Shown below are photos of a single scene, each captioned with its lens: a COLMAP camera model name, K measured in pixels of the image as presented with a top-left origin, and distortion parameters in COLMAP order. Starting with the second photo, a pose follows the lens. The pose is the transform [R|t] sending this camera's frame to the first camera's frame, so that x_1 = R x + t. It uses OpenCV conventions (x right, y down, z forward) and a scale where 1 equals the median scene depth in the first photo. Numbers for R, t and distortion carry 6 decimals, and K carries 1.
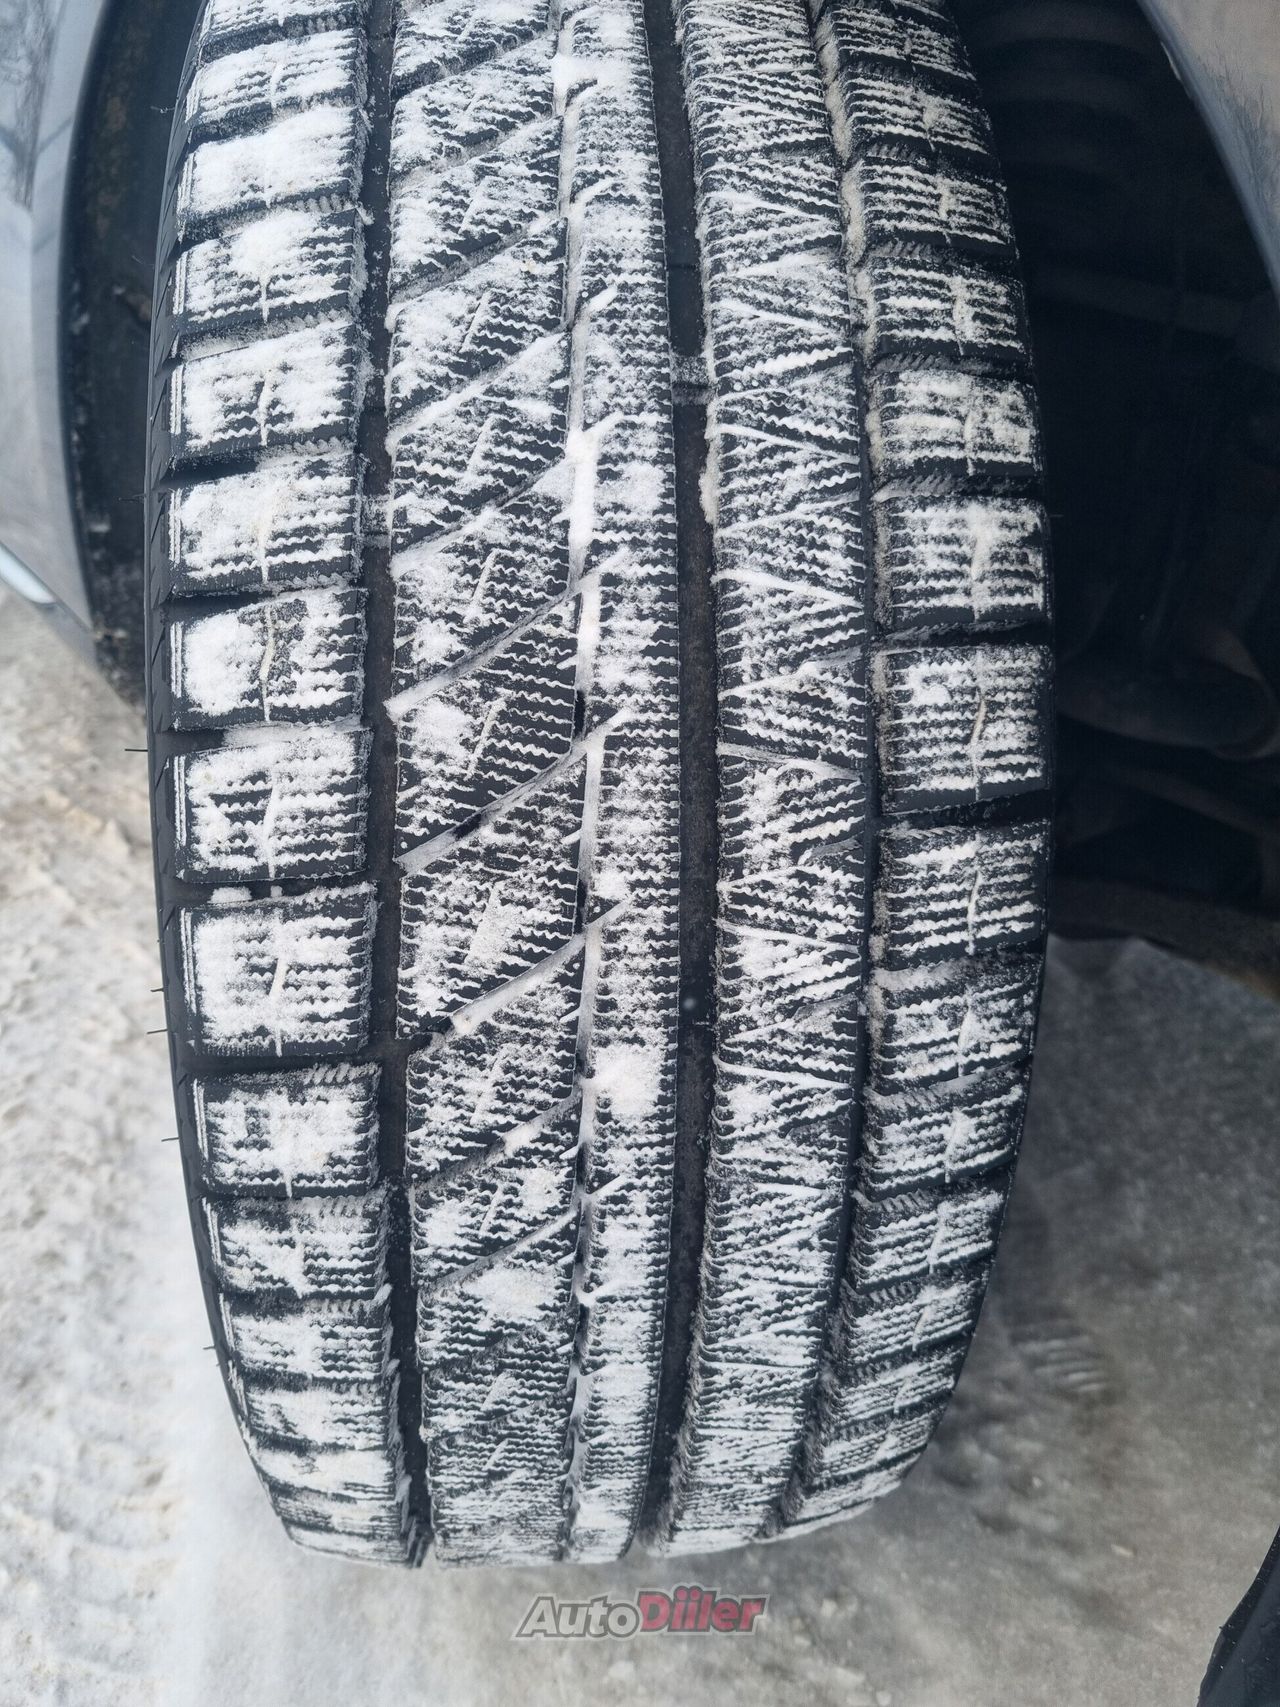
lens RADIAL K [[1282.4, 0, 636.6], [0, 1282.4, 857.3], [0, 0, 1]] dist [0.026859, -0.016549]
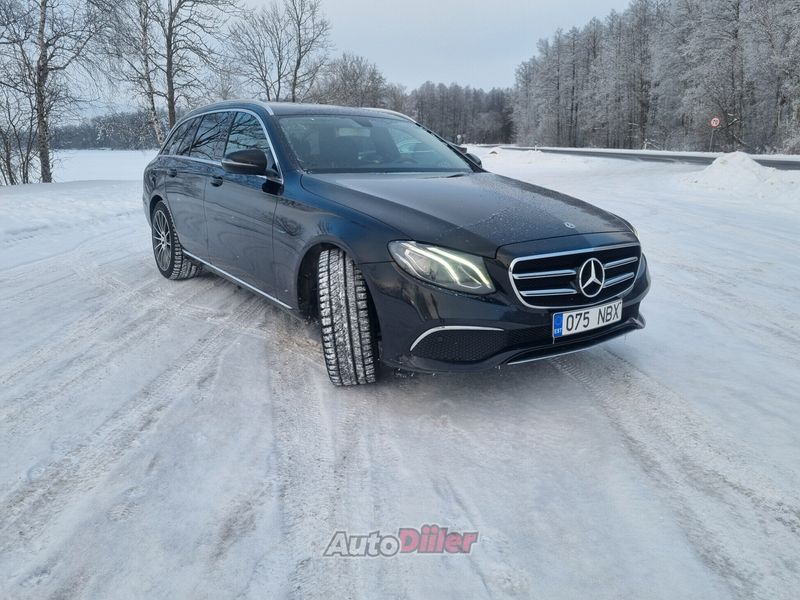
lens RADIAL K [[601.0, 0, 404.4], [0, 601.0, 298.8], [0, 0, 1]] dist [0.026859, -0.016549]
pose [[0.990815, -0.107397, -0.082171, 1.613714], [0.088550, 0.974540, -0.205986, 1.686586], [0.102201, 0.196818, 0.975099, -7.573033]]
